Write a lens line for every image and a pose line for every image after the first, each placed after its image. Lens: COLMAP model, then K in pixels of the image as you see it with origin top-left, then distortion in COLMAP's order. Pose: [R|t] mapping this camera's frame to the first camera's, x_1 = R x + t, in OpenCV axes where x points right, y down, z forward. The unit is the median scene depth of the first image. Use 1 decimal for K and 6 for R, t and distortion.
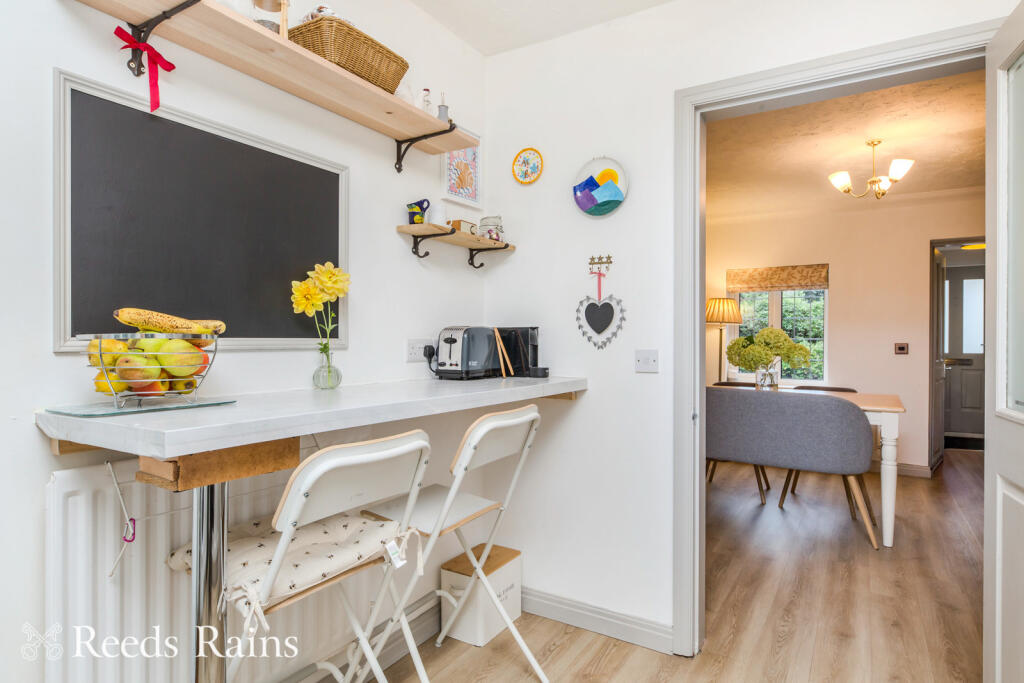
lens RADIAL K [[551.5, 0, 512.0], [0, 551.5, 341.5], [0, 0, 1]] dist [-0.033948, -0.000280]
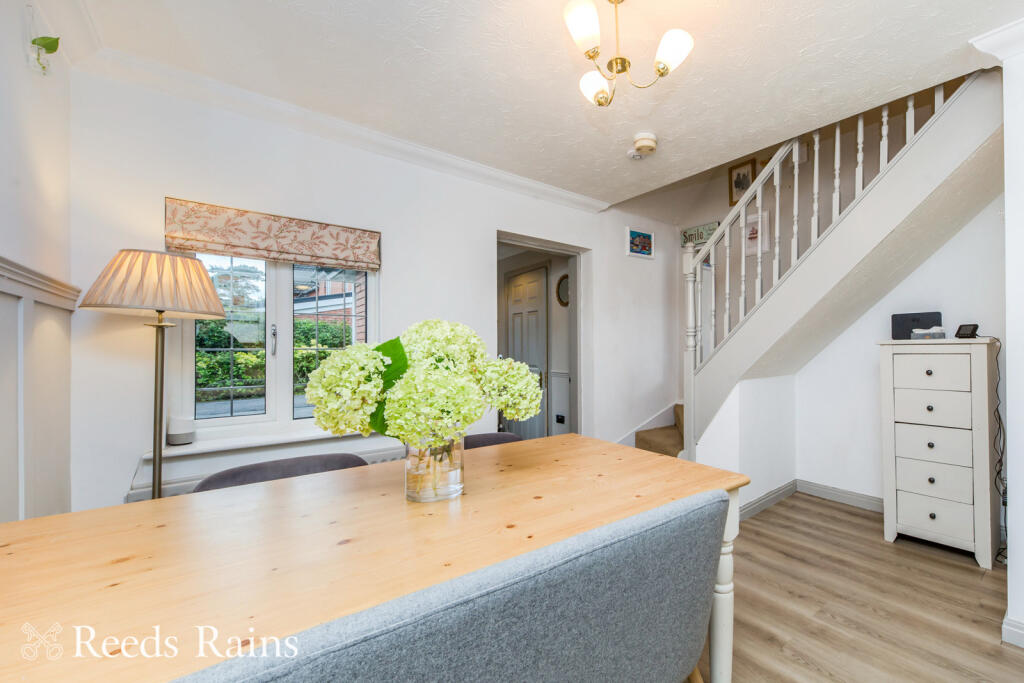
lens RADIAL K [[430.0, 0, 579.3], [0, 430.0, 328.3], [0, 0, 1]] dist [0.002904, 0.000235]
pose [[0.296248, 0.044237, 0.954086, 0.160342], [0.004238, 0.998856, -0.047629, -0.006118], [-0.955102, 0.018153, 0.295722, 0.568279]]
